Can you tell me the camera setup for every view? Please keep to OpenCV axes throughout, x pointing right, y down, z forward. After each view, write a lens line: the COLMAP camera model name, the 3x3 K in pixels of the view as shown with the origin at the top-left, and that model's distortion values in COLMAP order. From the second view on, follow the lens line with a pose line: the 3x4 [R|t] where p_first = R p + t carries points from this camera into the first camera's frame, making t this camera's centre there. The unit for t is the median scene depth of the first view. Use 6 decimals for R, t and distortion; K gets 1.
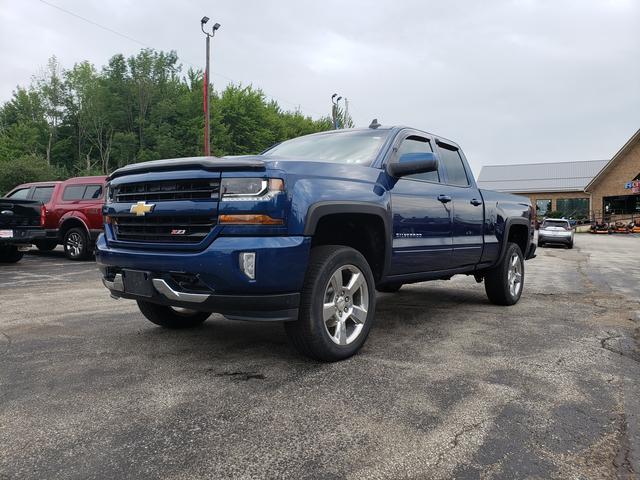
lens RADIAL K [[501.5, 0, 320.0], [0, 501.5, 240.0], [0, 0, 1]] dist [-0.003206, -0.001948]
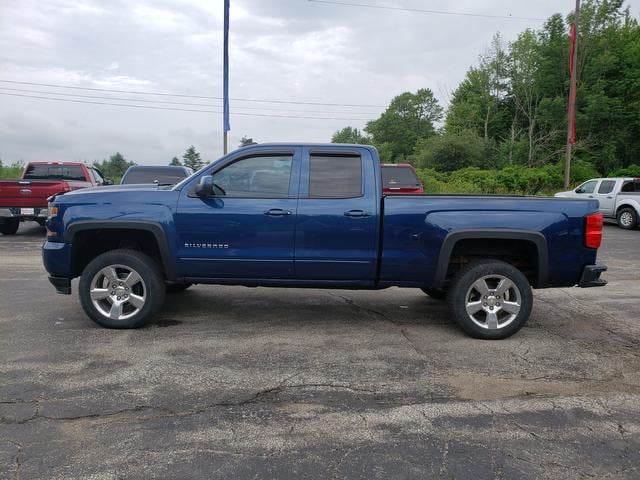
lens RADIAL K [[501.5, 0, 320.0], [0, 501.5, 240.0], [0, 0, 1]] dist [-0.003206, -0.001948]
pose [[0.593561, 0.090521, -0.799682, 0.133551], [-0.028846, 0.995409, 0.091266, -0.014563], [0.804272, -0.031104, 0.593447, 0.053601]]
